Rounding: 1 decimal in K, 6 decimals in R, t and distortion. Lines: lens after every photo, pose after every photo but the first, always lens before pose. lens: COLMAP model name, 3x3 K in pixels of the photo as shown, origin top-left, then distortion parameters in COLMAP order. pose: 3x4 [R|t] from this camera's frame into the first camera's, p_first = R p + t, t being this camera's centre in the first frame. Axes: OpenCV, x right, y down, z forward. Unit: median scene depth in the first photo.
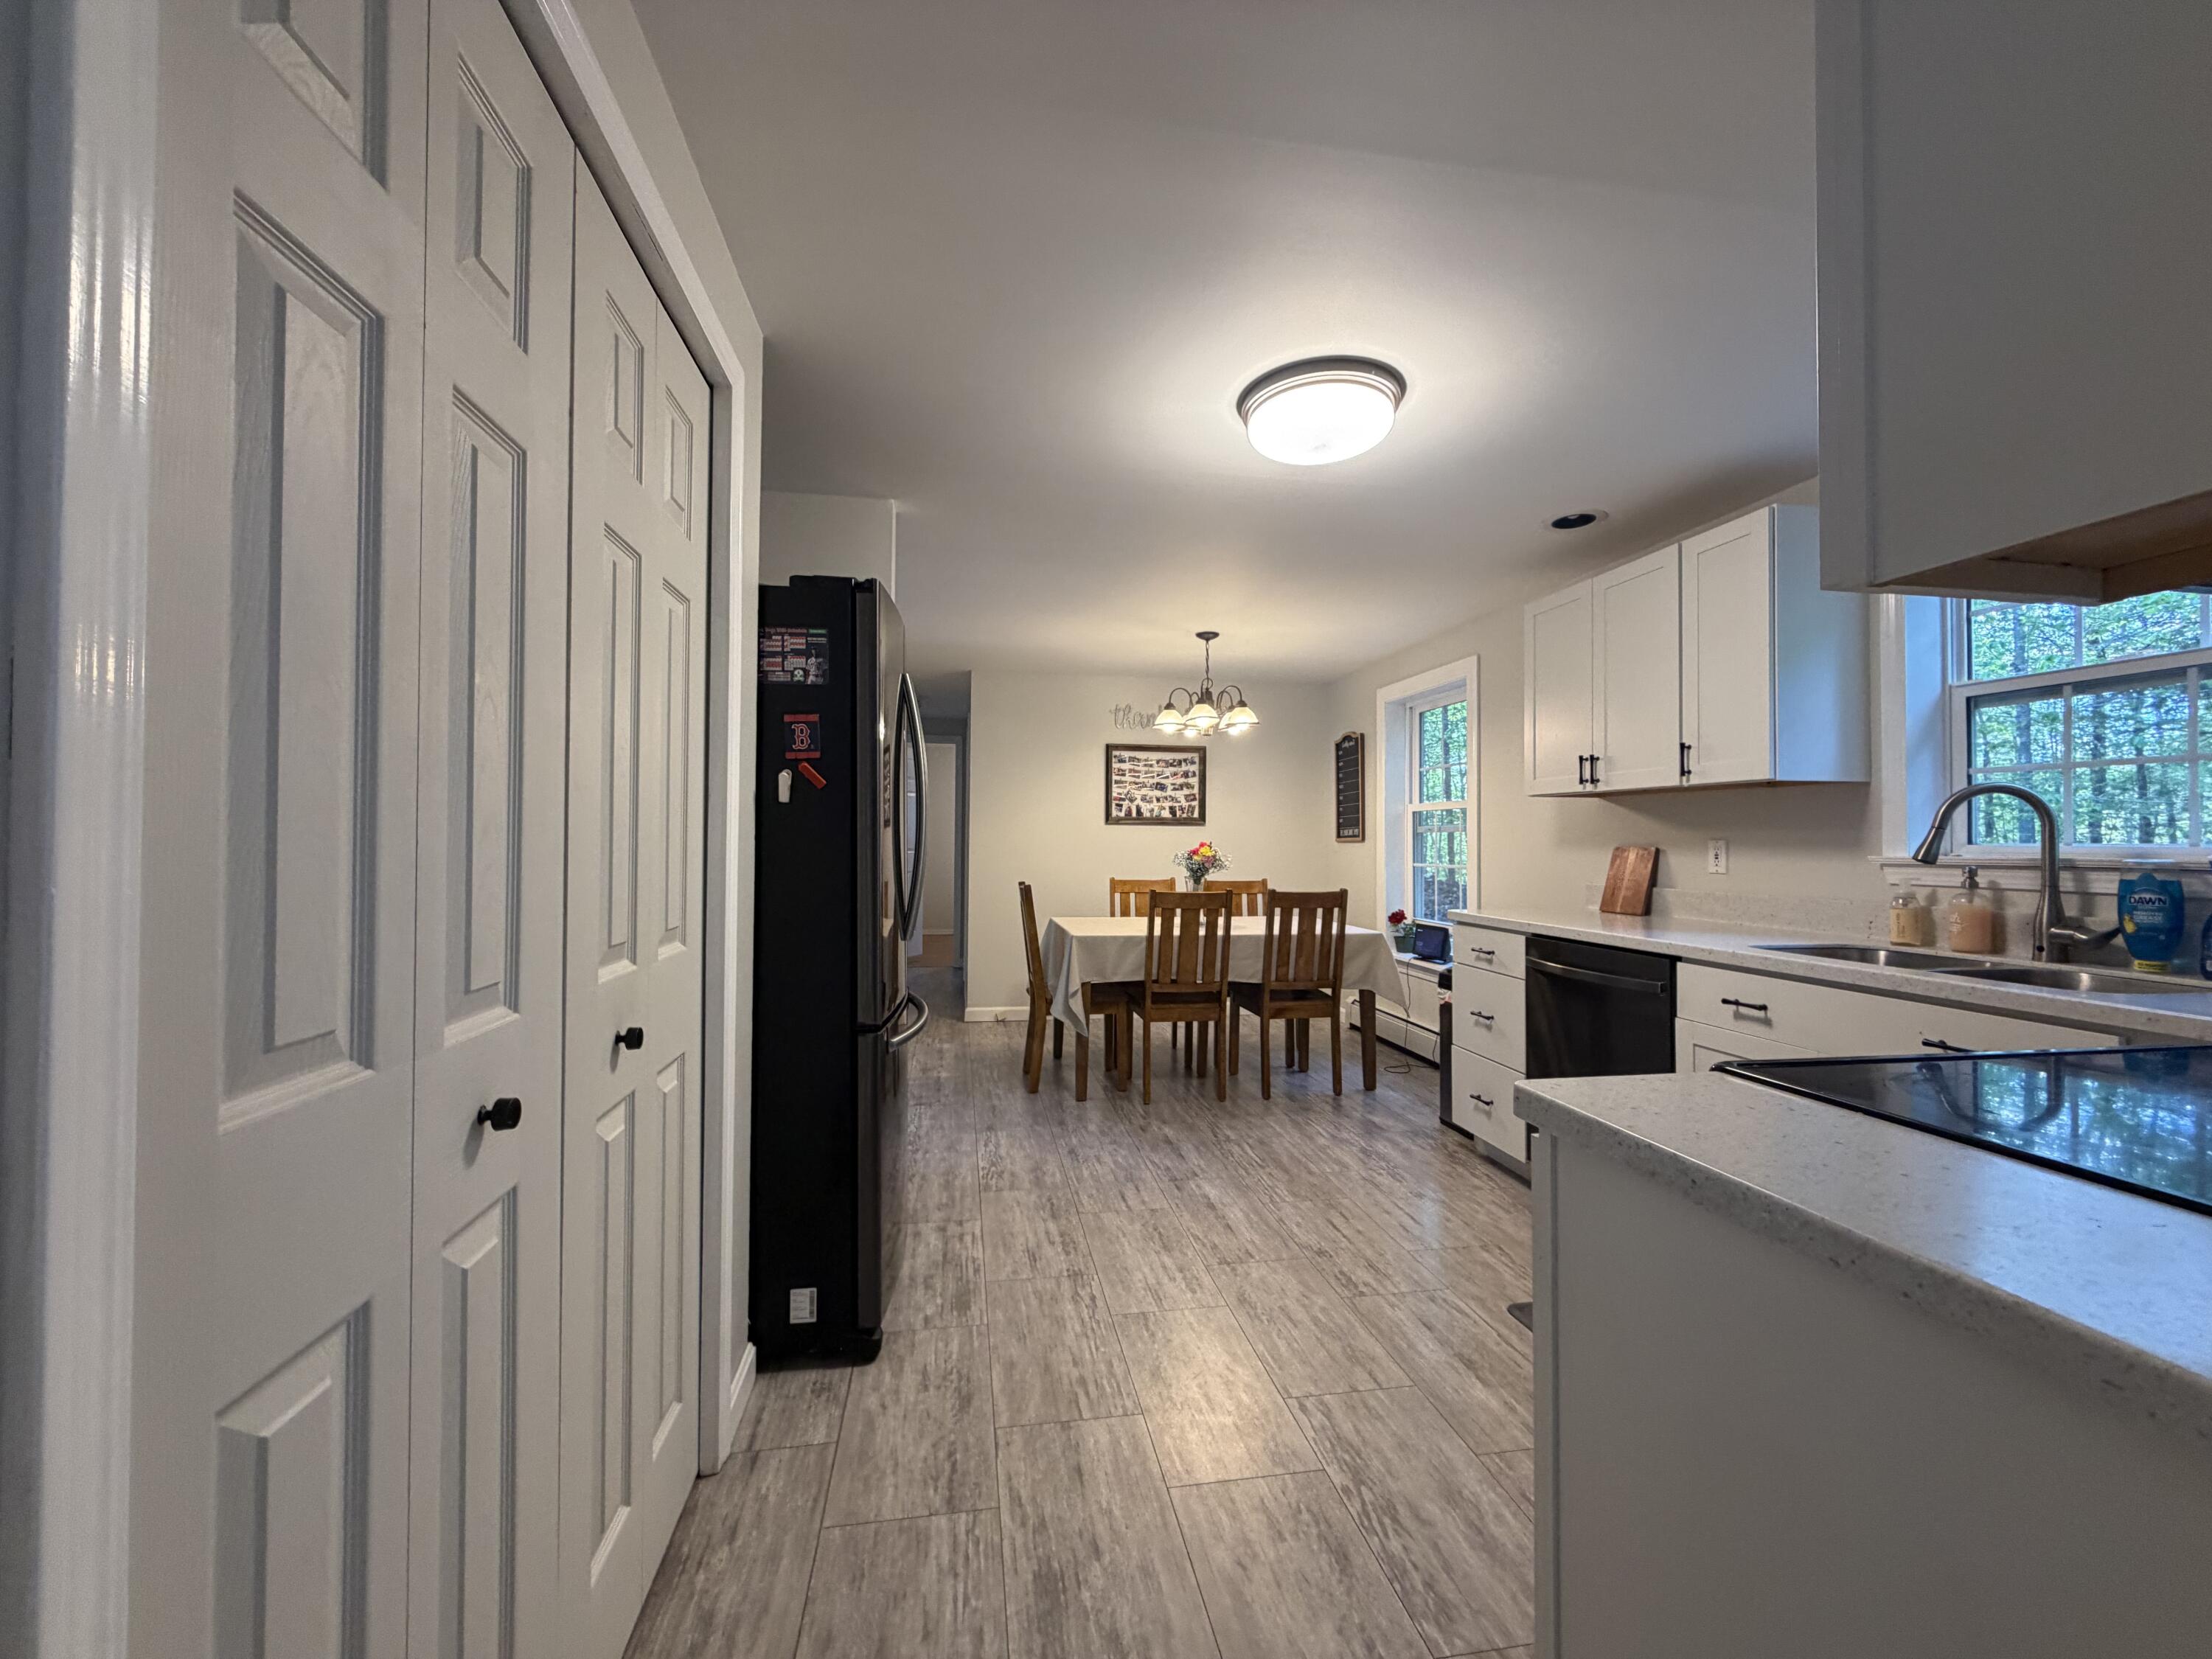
lens RADIAL K [[880.6, 0, 1102.8], [0, 880.6, 829.1], [0, 0, 1]] dist [0.000009, 0.000170]
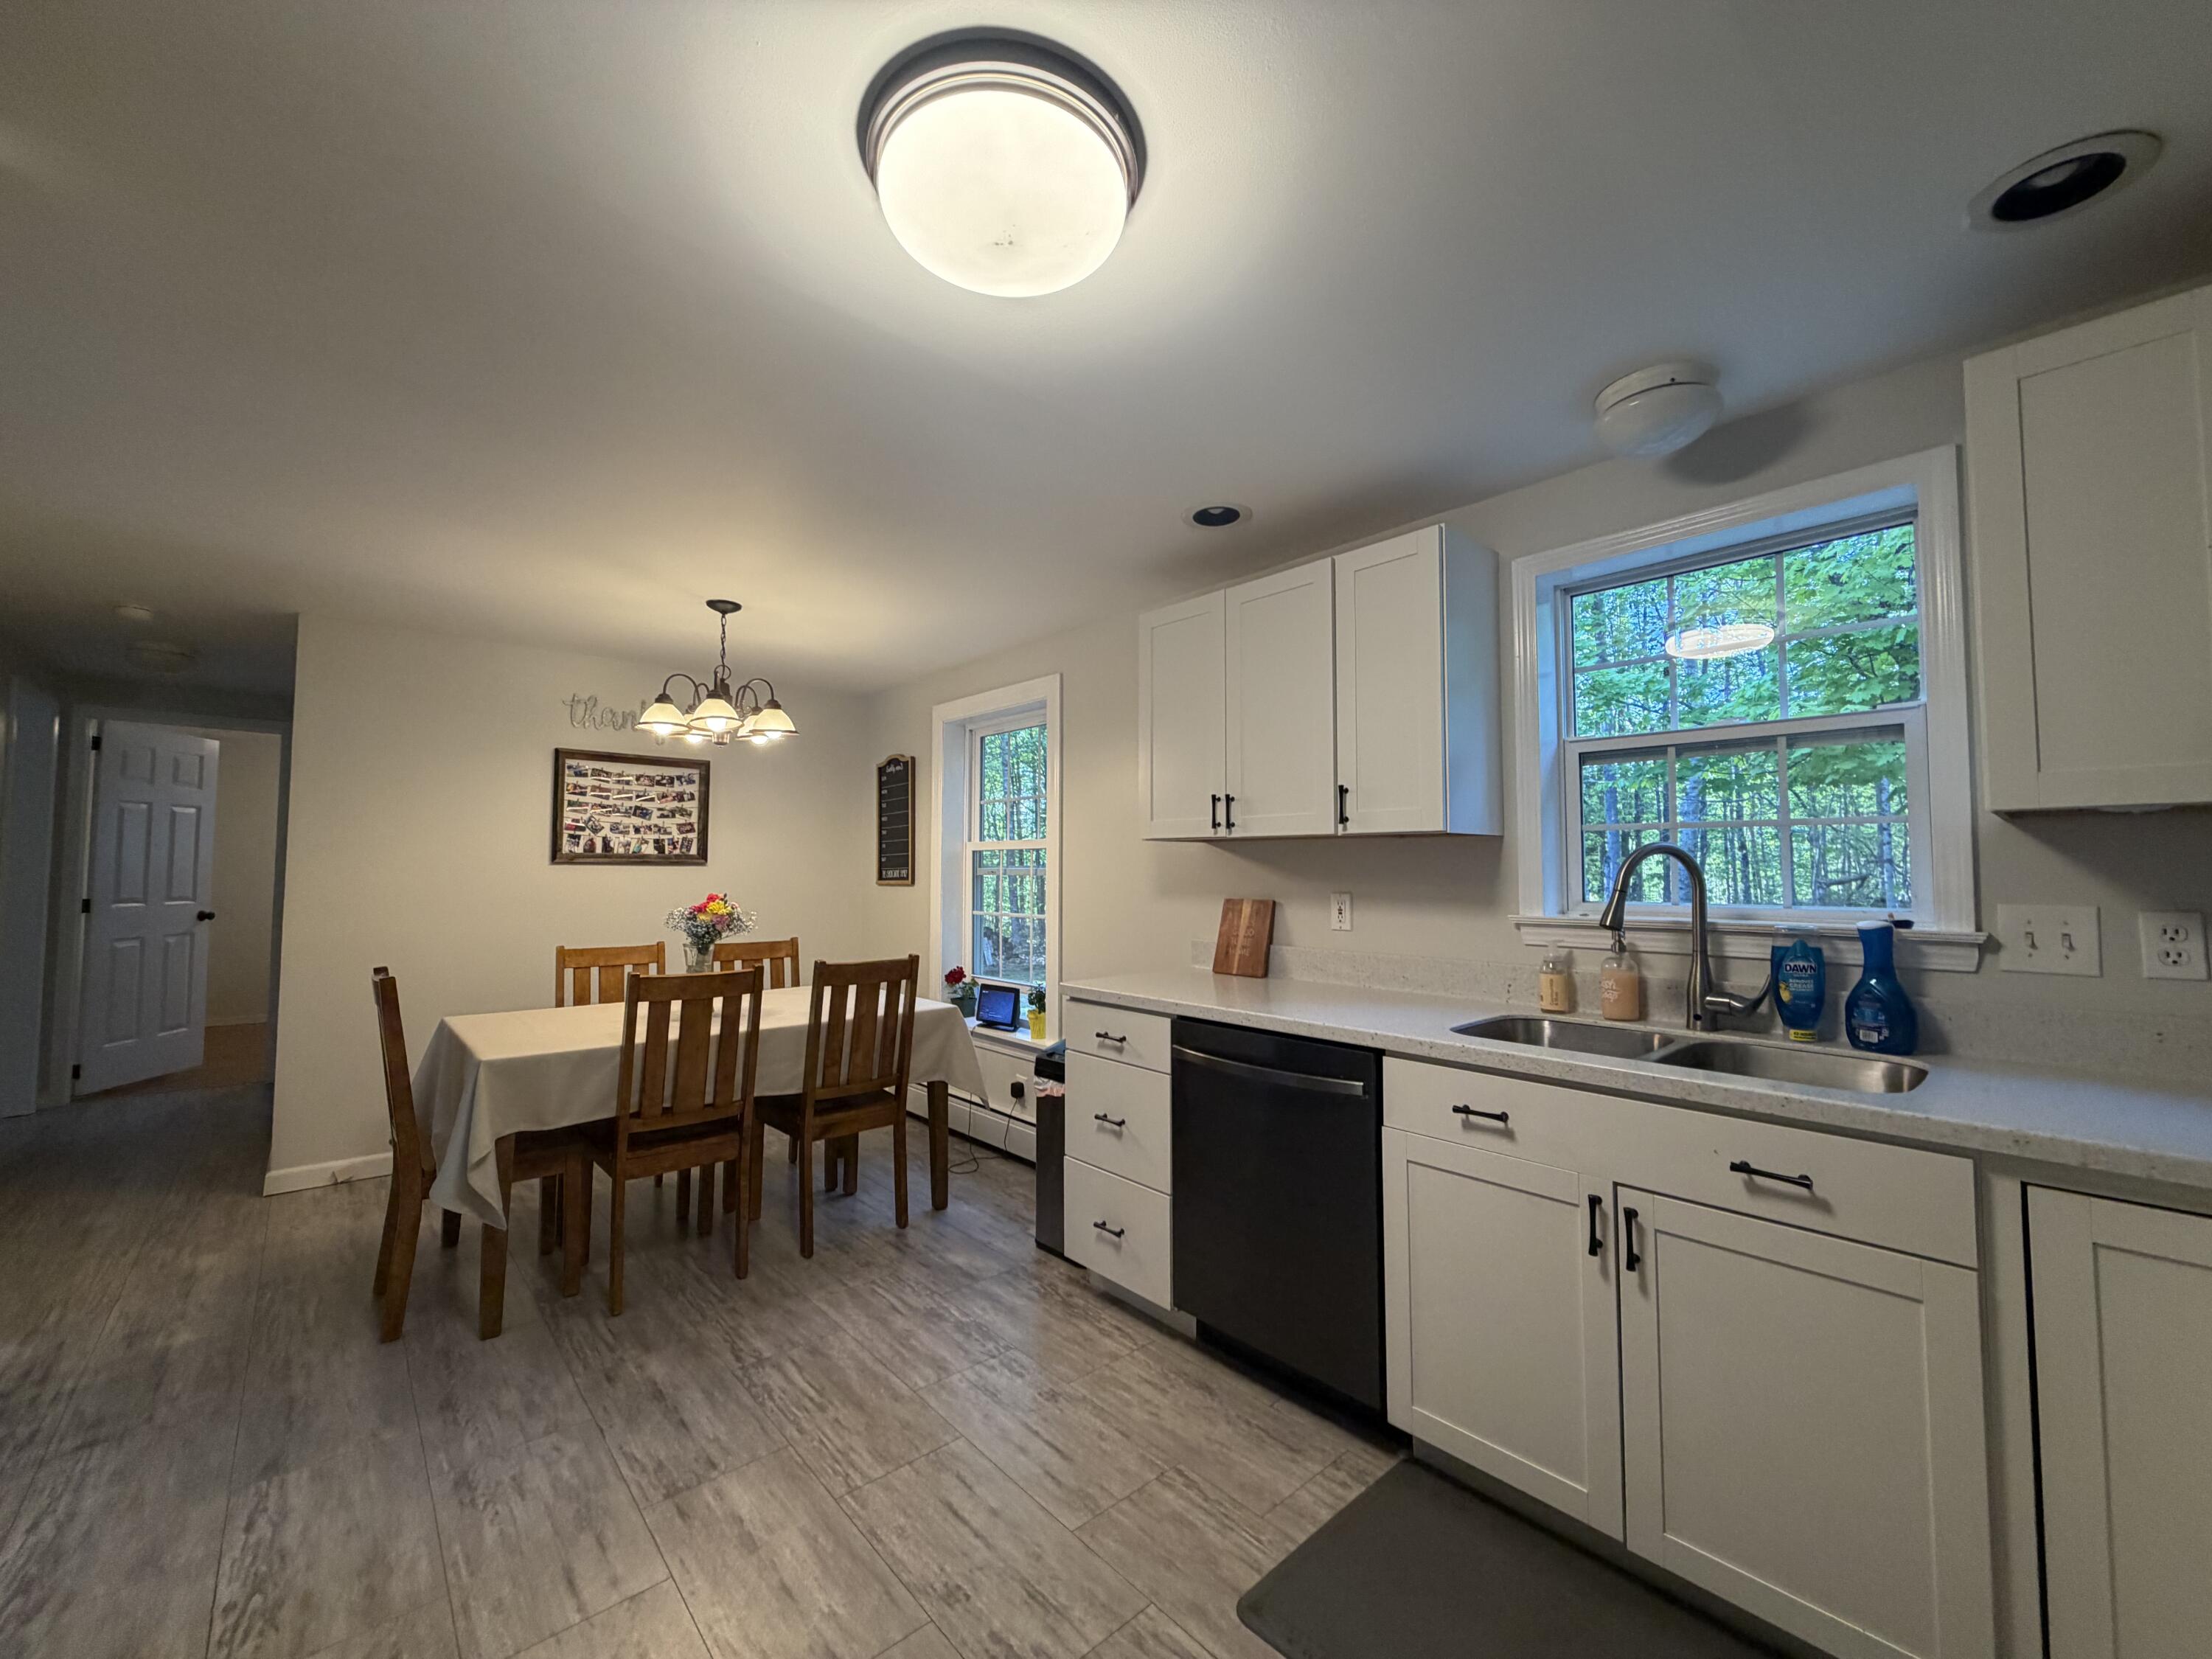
lens RADIAL K [[880.6, 0, 1102.8], [0, 880.6, 829.1], [0, 0, 1]] dist [0.000009, 0.000170]
pose [[0.846266, 0.021242, 0.532336, 0.001821], [-0.004261, 0.999443, -0.033106, -0.019716], [-0.532743, 0.025748, 0.845885, 0.306238]]
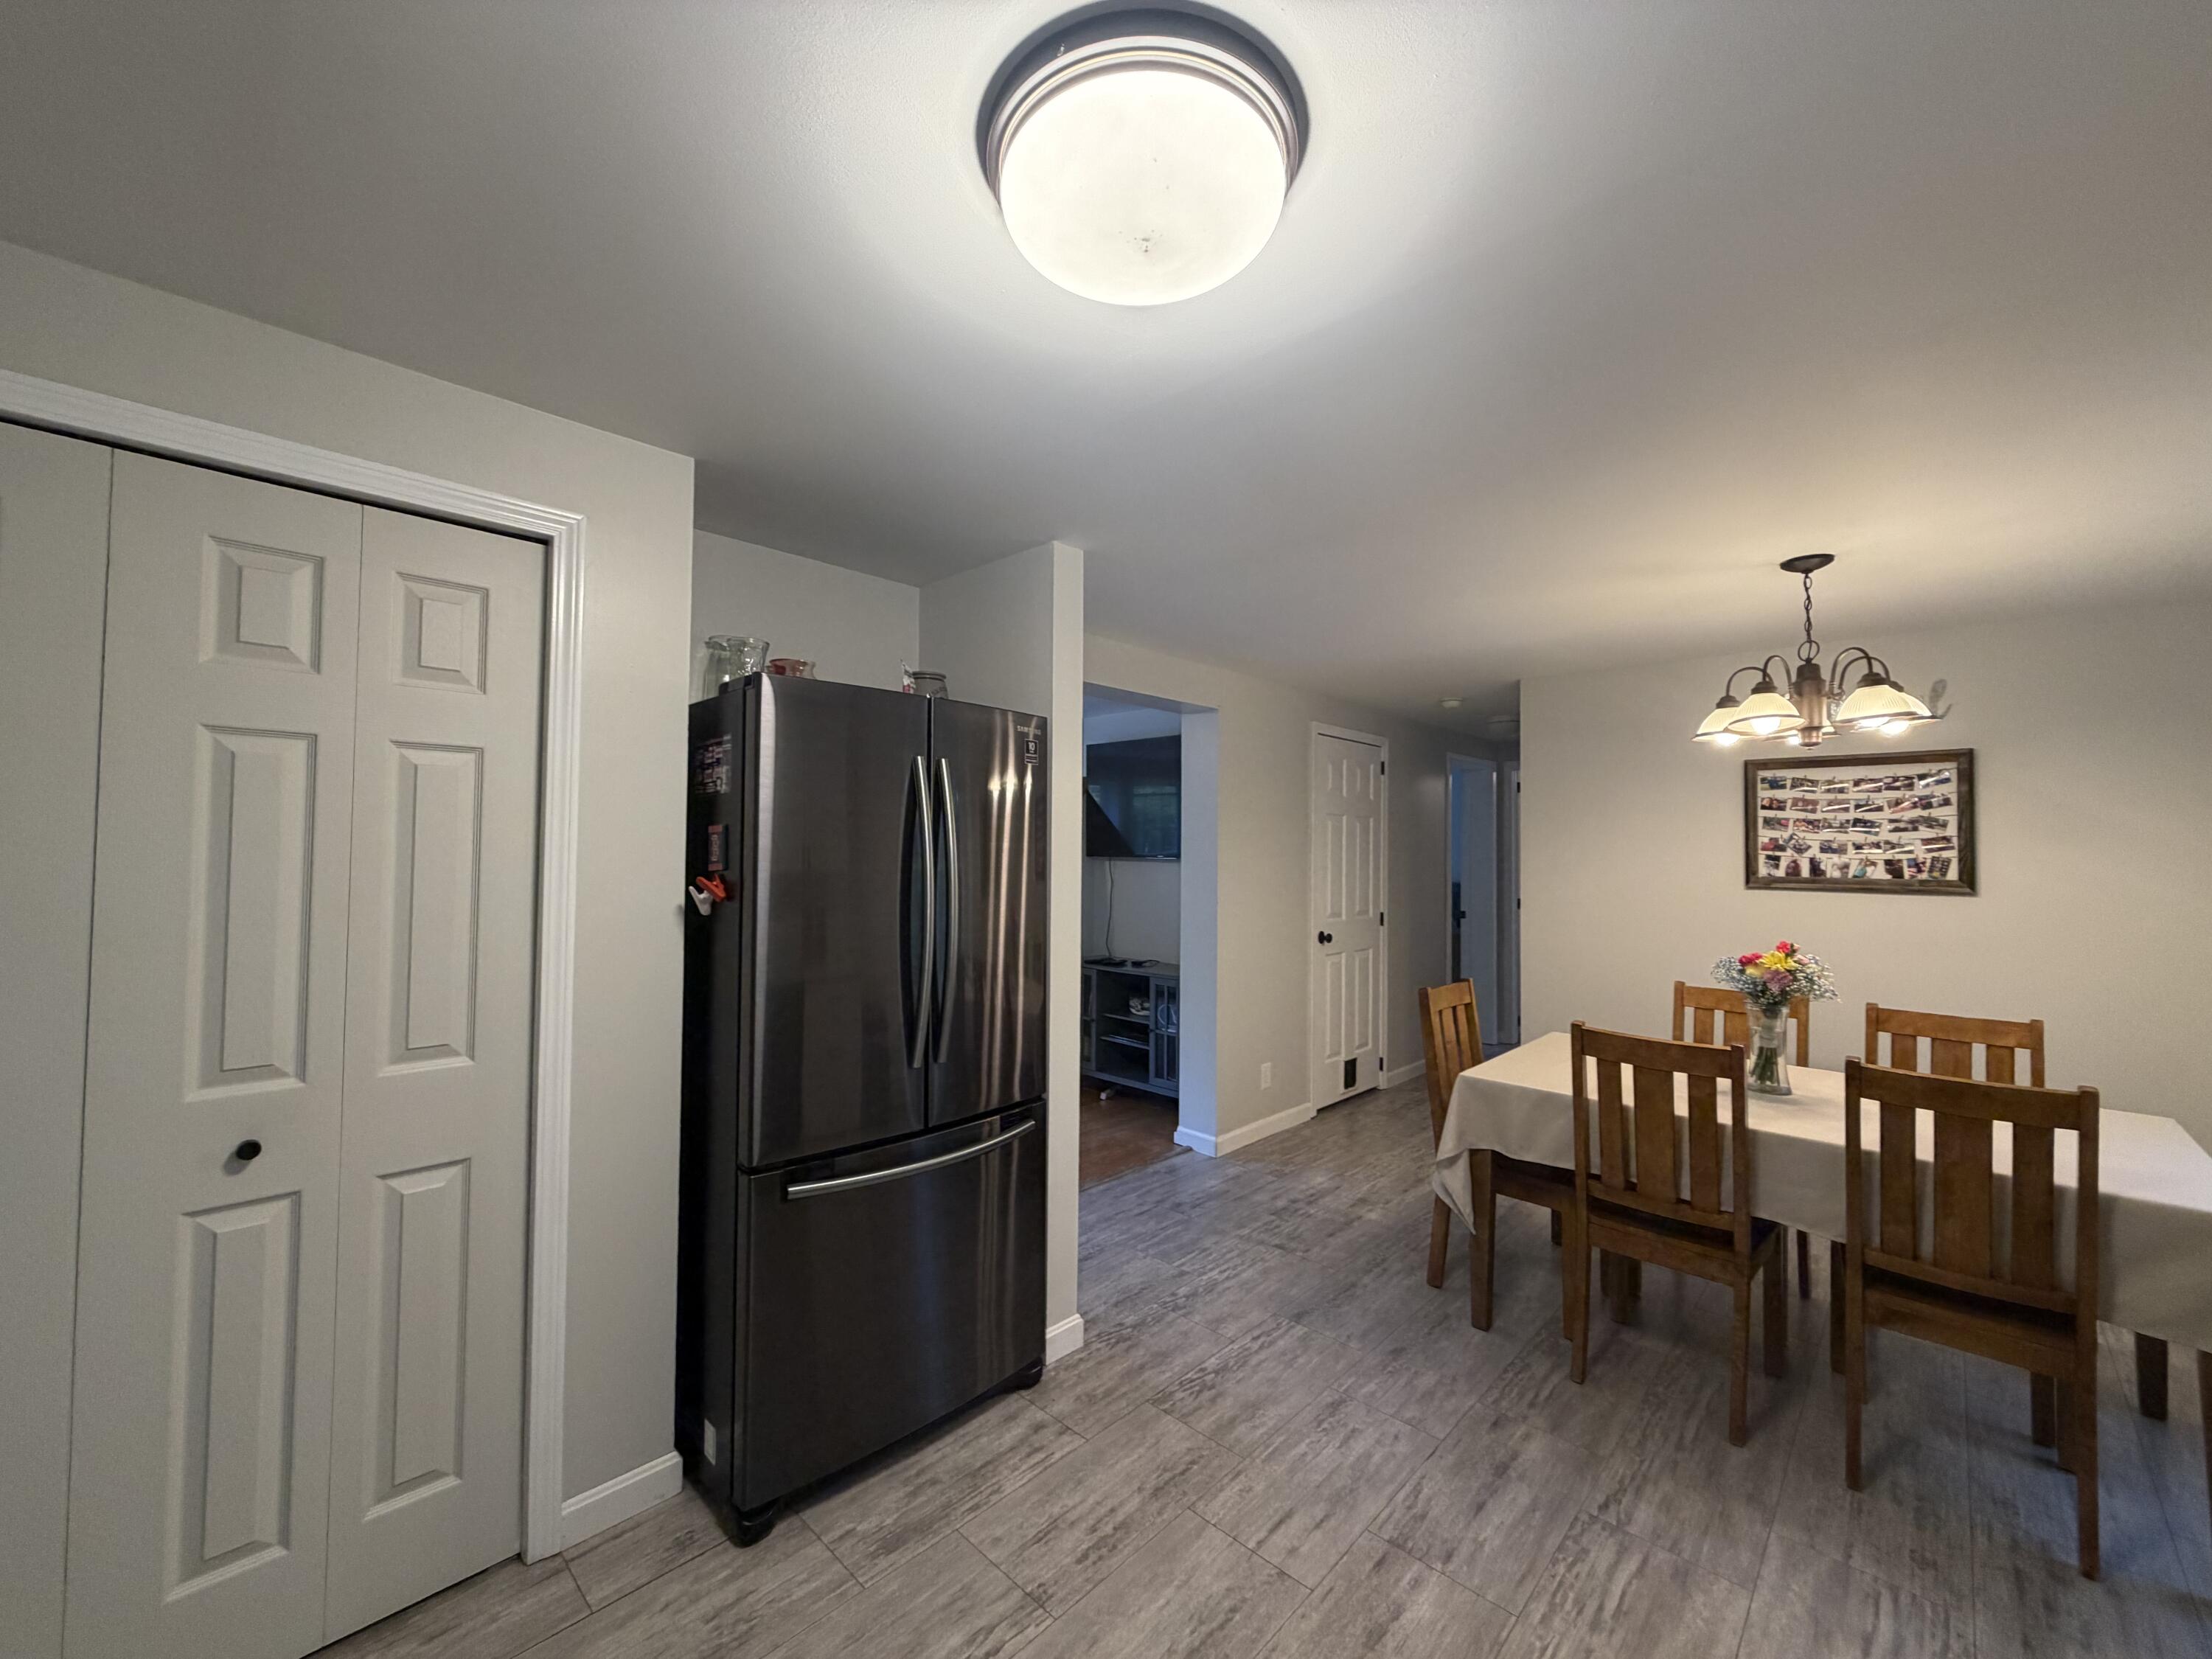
lens RADIAL K [[880.6, 0, 1102.8], [0, 880.6, 829.1], [0, 0, 1]] dist [0.000009, 0.000170]
pose [[0.596324, -0.023205, -0.802408, 0.396049], [0.003987, 0.999655, -0.025946, -0.056294], [0.802734, 0.012274, 0.596211, 0.431623]]
